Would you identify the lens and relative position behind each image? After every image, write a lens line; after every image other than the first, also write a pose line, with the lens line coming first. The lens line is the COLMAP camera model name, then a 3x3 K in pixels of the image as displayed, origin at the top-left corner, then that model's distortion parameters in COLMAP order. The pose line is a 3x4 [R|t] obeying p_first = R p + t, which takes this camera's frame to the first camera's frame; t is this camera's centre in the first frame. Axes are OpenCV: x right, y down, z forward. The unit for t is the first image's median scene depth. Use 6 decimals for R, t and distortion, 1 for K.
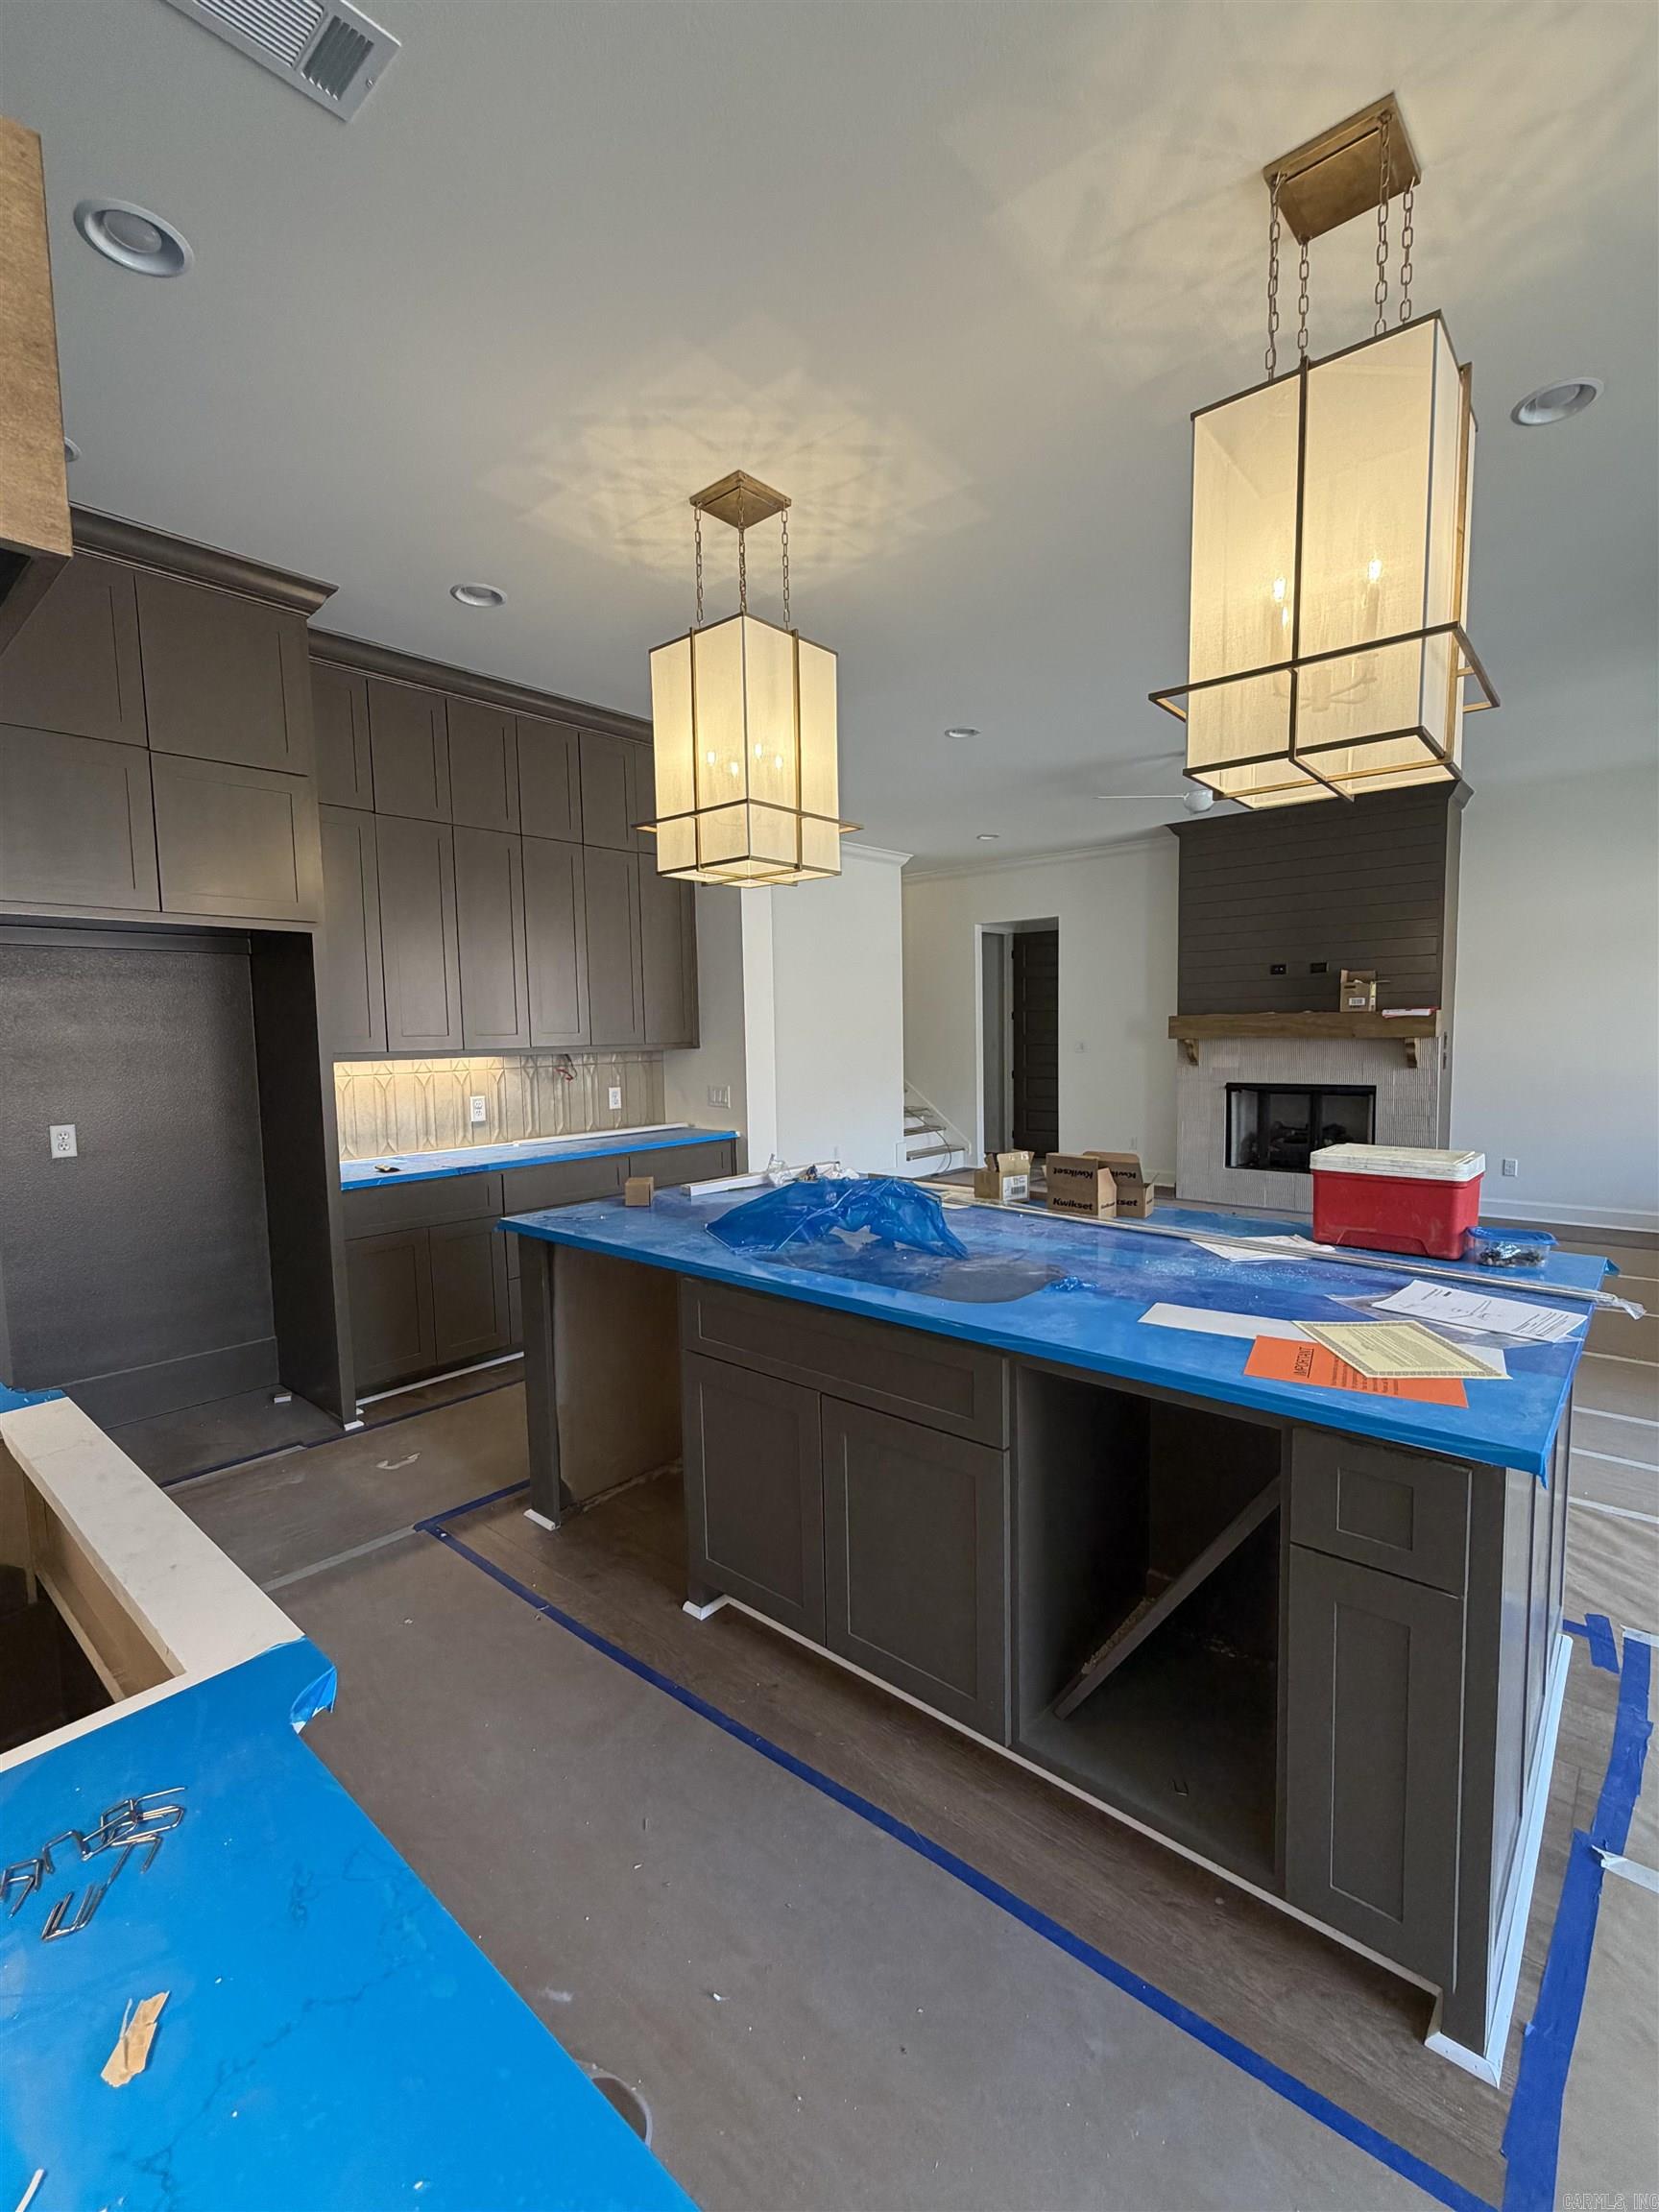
lens RADIAL K [[967.7, 0, 833.7], [0, 967.7, 1100.1], [0, 0, 1]] dist [0.003987, 0.000600]
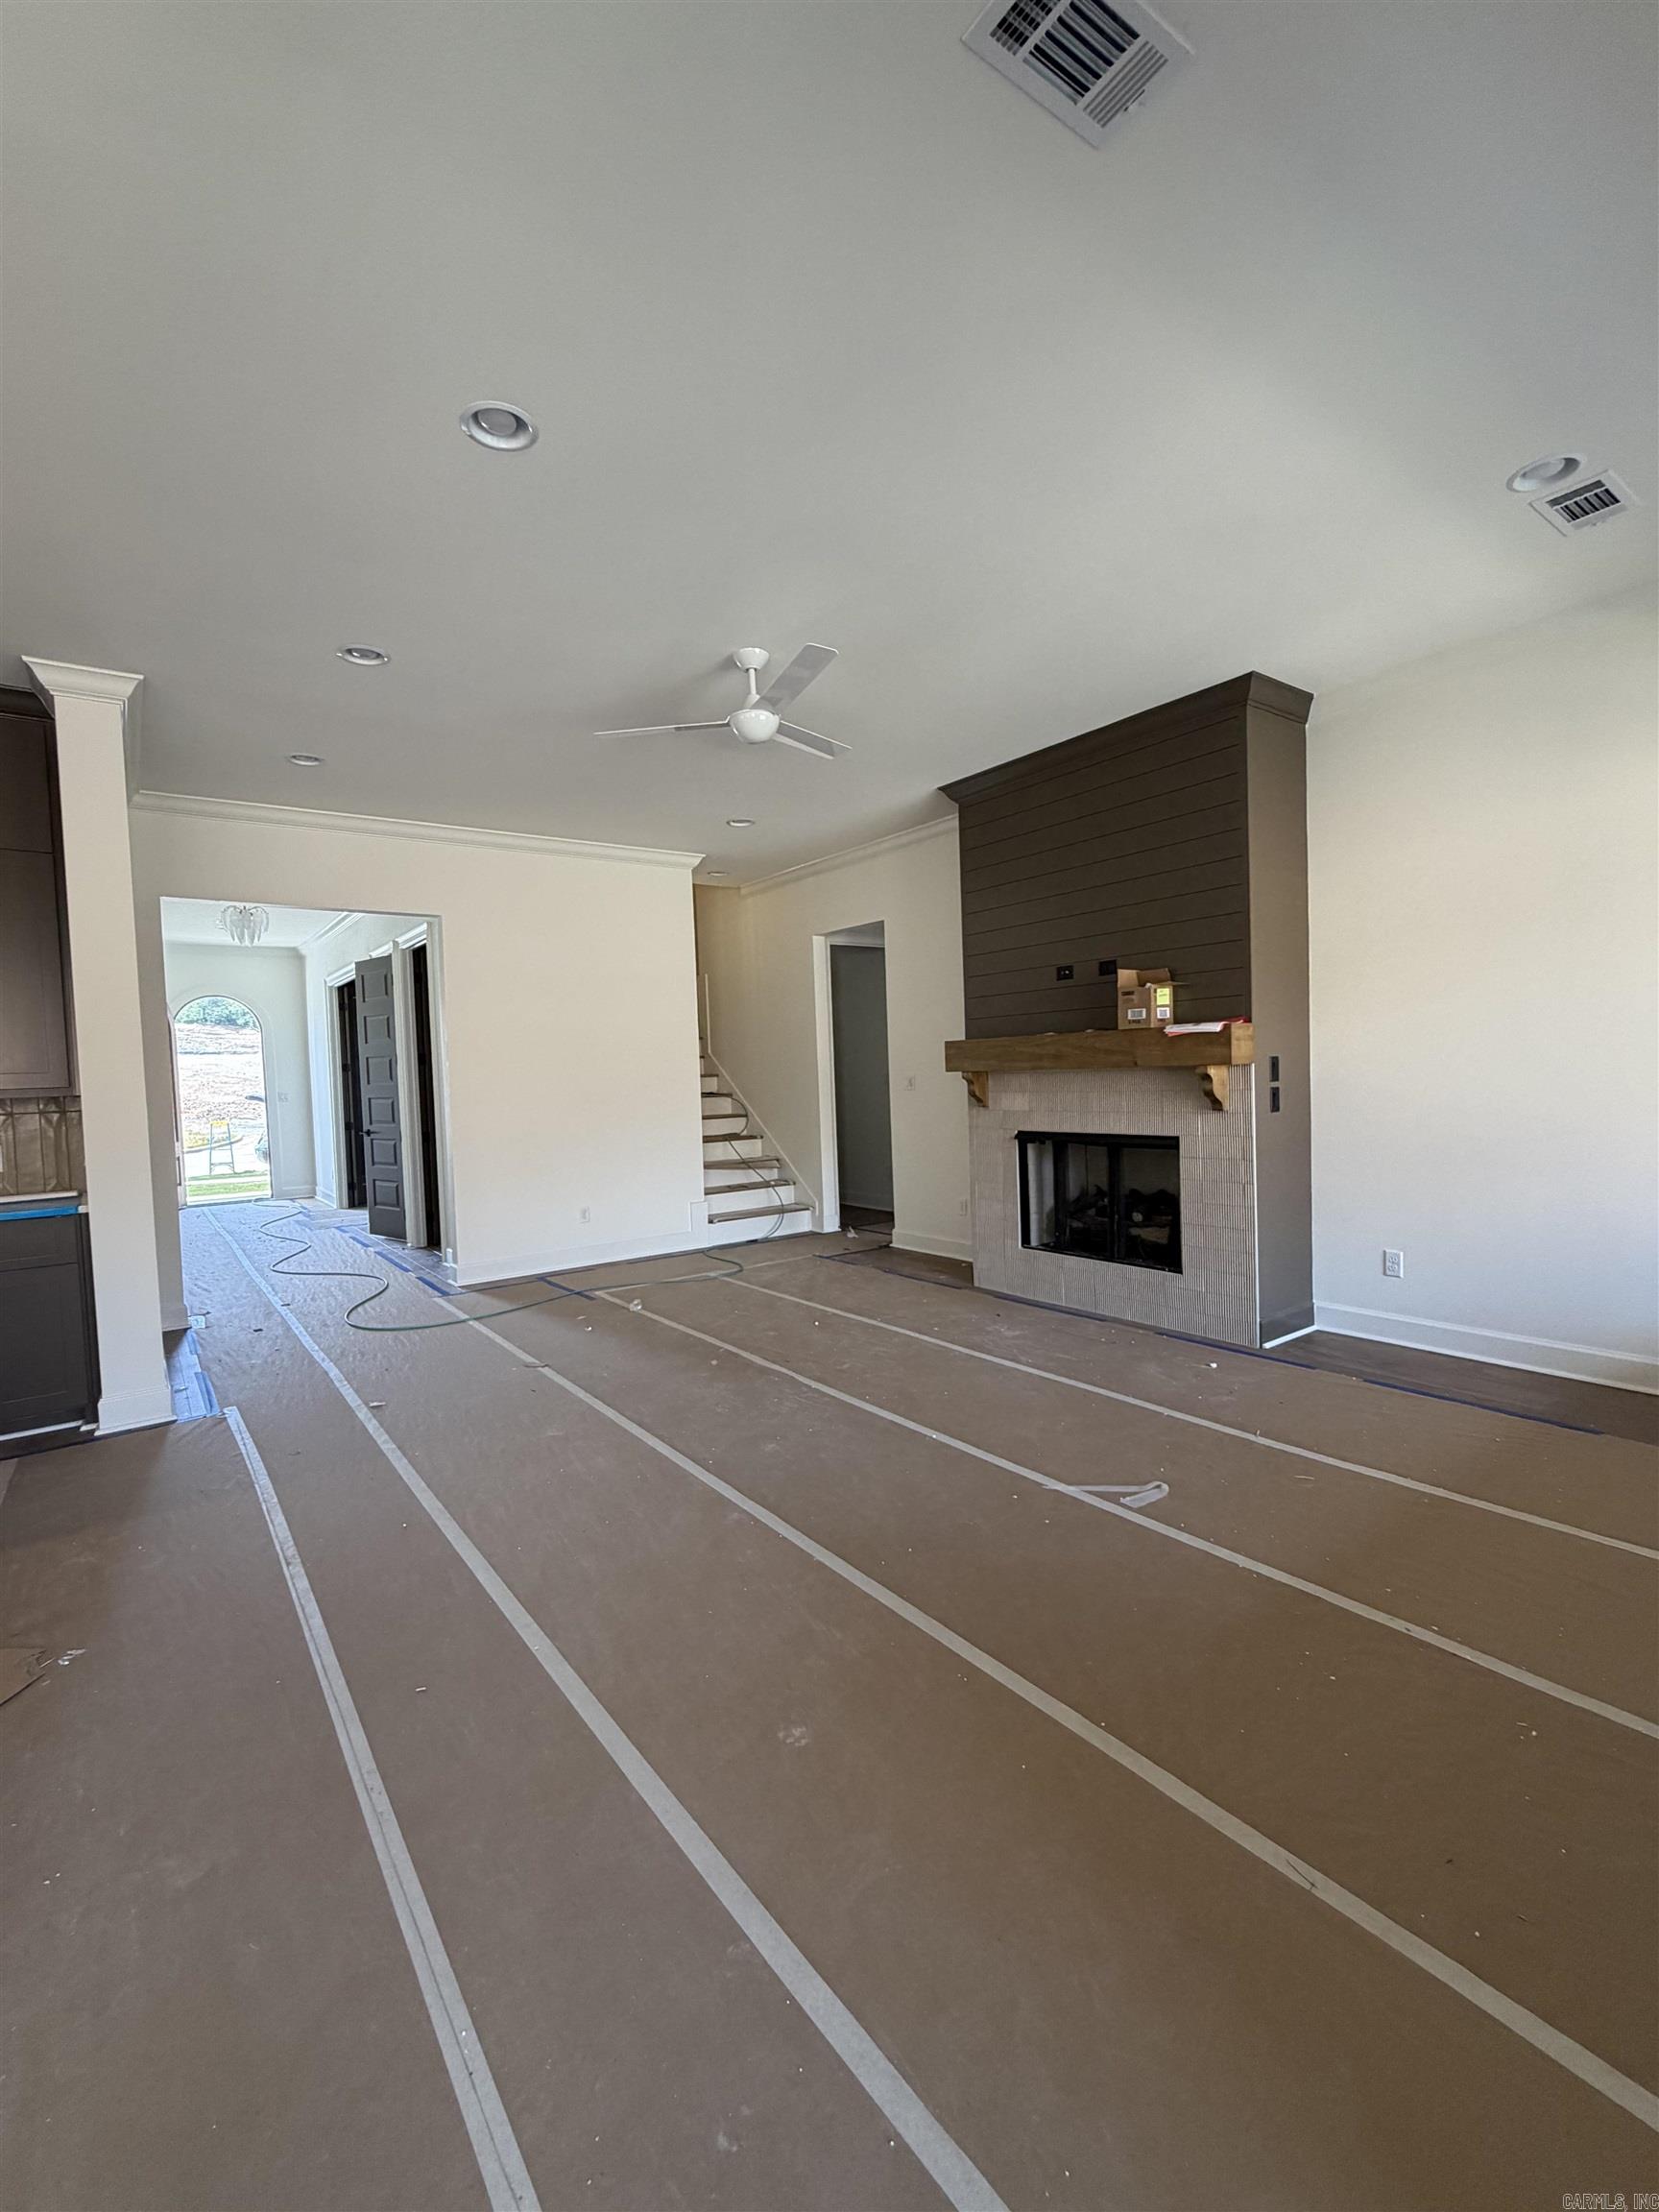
lens RADIAL K [[967.7, 0, 827.6], [0, 967.7, 1111.8], [0, 0, 1]] dist [0.003987, 0.000600]
pose [[0.975277, -0.002800, -0.220968, 0.445055], [-0.003733, 0.999568, -0.029140, -0.011403], [0.220954, 0.029244, 0.974846, 0.268392]]
